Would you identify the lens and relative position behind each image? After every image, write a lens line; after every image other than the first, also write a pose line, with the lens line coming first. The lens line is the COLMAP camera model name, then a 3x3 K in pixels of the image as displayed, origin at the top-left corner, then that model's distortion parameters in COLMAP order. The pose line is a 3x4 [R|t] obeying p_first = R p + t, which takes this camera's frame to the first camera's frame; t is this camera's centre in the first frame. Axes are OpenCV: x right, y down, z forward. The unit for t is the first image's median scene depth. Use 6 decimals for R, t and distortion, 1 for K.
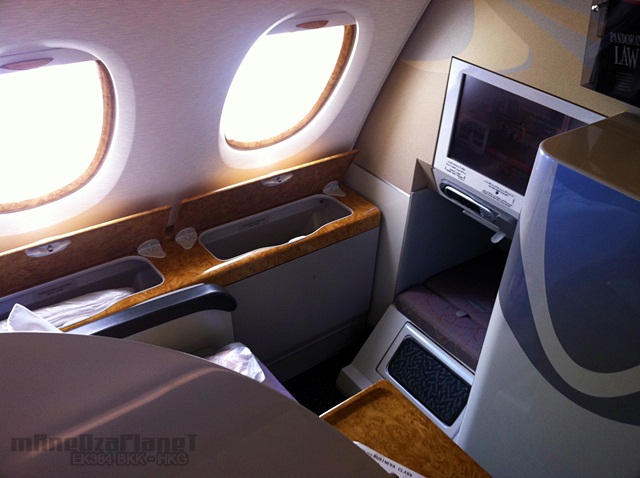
lens RADIAL K [[582.6, 0, 319.7], [0, 582.6, 239.0], [0, 0, 1]] dist [0.008445, -0.005560]
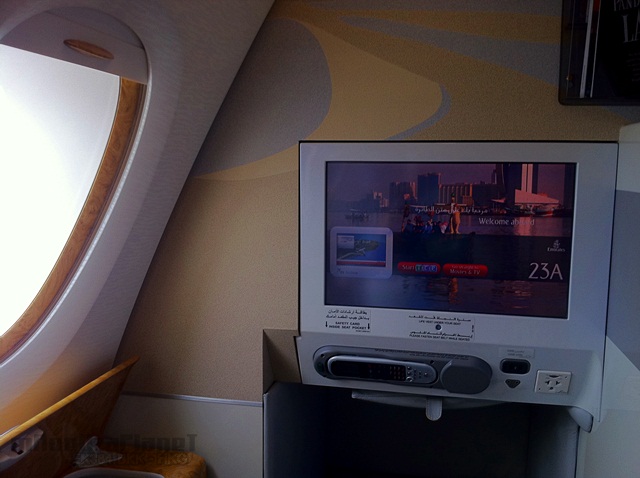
lens RADIAL K [[582.6, 0, 321.0], [0, 582.6, 240.3], [0, 0, 1]] dist [0.008445, -0.005560]
pose [[0.755666, -0.129599, 0.642007, -0.158110], [0.394671, 0.872375, -0.288440, -0.029297], [-0.522689, 0.471346, 0.710373, 0.556332]]
